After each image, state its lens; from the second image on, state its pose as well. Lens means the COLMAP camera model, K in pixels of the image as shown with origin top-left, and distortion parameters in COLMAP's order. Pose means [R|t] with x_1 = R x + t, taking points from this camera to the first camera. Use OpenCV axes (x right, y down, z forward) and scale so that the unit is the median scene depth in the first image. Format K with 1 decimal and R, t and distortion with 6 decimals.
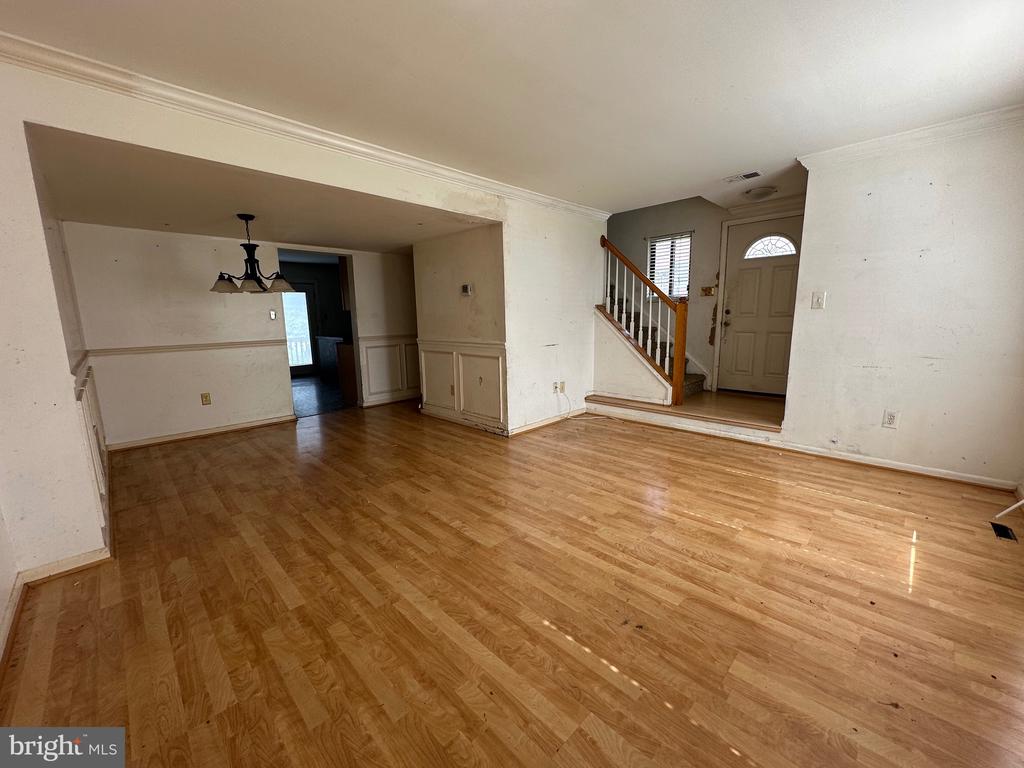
lens RADIAL K [[407.7, 0, 511.9], [0, 407.7, 383.2], [0, 0, 1]] dist [-0.005024, 0.000966]
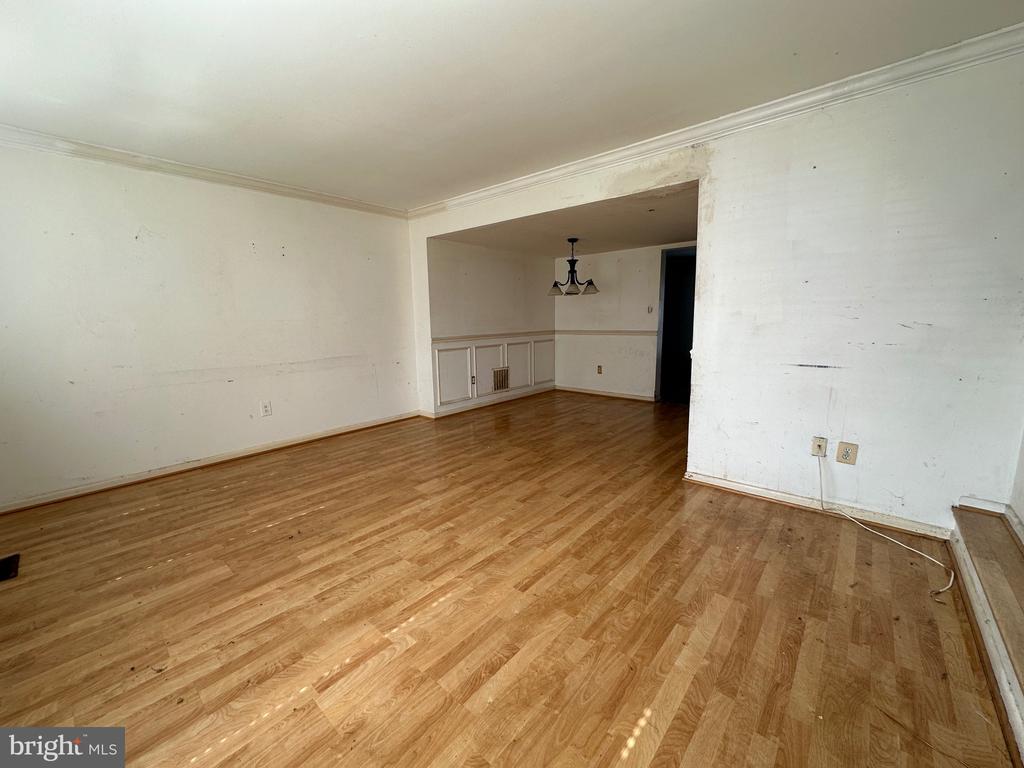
lens RADIAL K [[407.7, 0, 511.3], [0, 407.7, 382.6], [0, 0, 1]] dist [-0.005024, 0.000966]
pose [[0.068557, 0.176523, -0.981906, 1.148292], [-0.148086, 0.975119, 0.164963, -0.194257], [0.986595, 0.134097, 0.092992, 1.066069]]
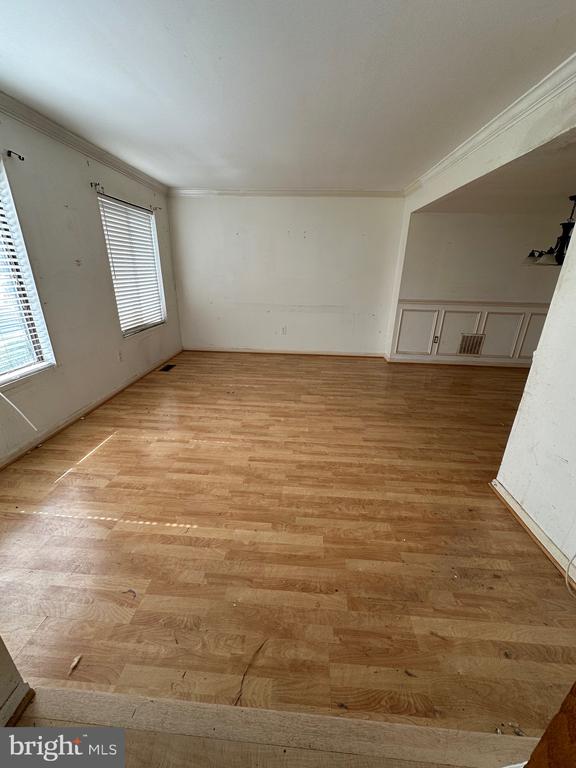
lens RADIAL K [[305.8, 0, 287.7], [0, 305.8, 383.4], [0, 0, 1]] dist [-0.005024, 0.000966]
pose [[-0.751579, 0.236548, -0.615771, 0.917169], [-0.115117, 0.872133, 0.475534, -0.386912], [0.649521, 0.428287, -0.628246, 1.807824]]
